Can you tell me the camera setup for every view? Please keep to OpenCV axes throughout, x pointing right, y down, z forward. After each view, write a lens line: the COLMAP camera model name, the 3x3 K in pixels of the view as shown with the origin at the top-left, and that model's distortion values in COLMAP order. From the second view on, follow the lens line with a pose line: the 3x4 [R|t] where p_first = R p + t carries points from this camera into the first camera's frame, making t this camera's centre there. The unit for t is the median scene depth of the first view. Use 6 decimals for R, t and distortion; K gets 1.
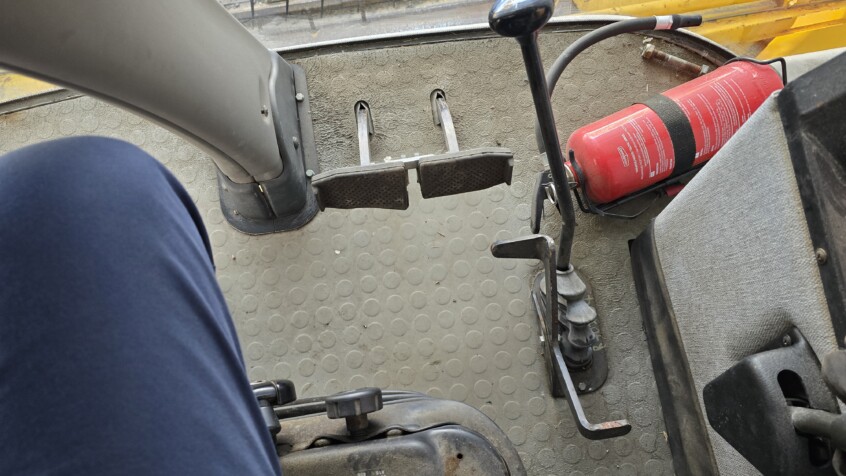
lens RADIAL K [[570.7, 0, 412.7], [0, 570.7, 238.8], [0, 0, 1]] dist [0.093031, -0.083358]
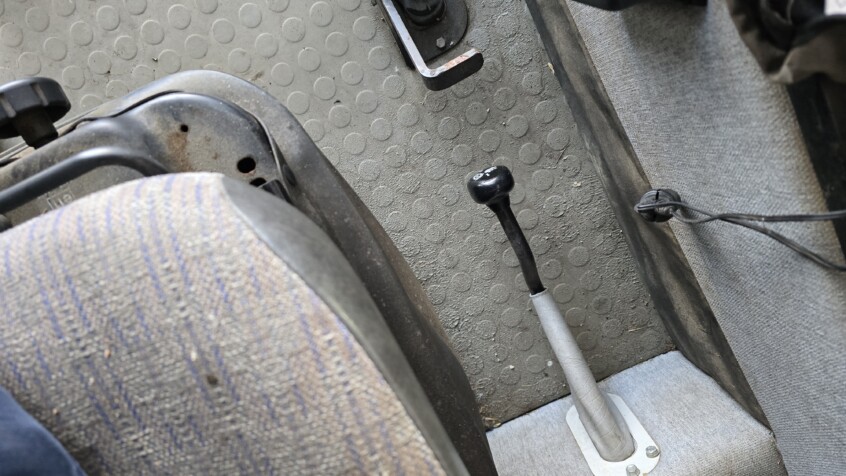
lens RADIAL K [[570.7, 0, 412.7], [0, 570.7, 238.8], [0, 0, 1]] dist [0.093031, -0.083358]
pose [[0.949714, -0.307986, -0.056458, 0.222224], [0.308848, 0.891729, 0.330807, 0.224681], [-0.051539, -0.331609, 0.942008, 0.176627]]
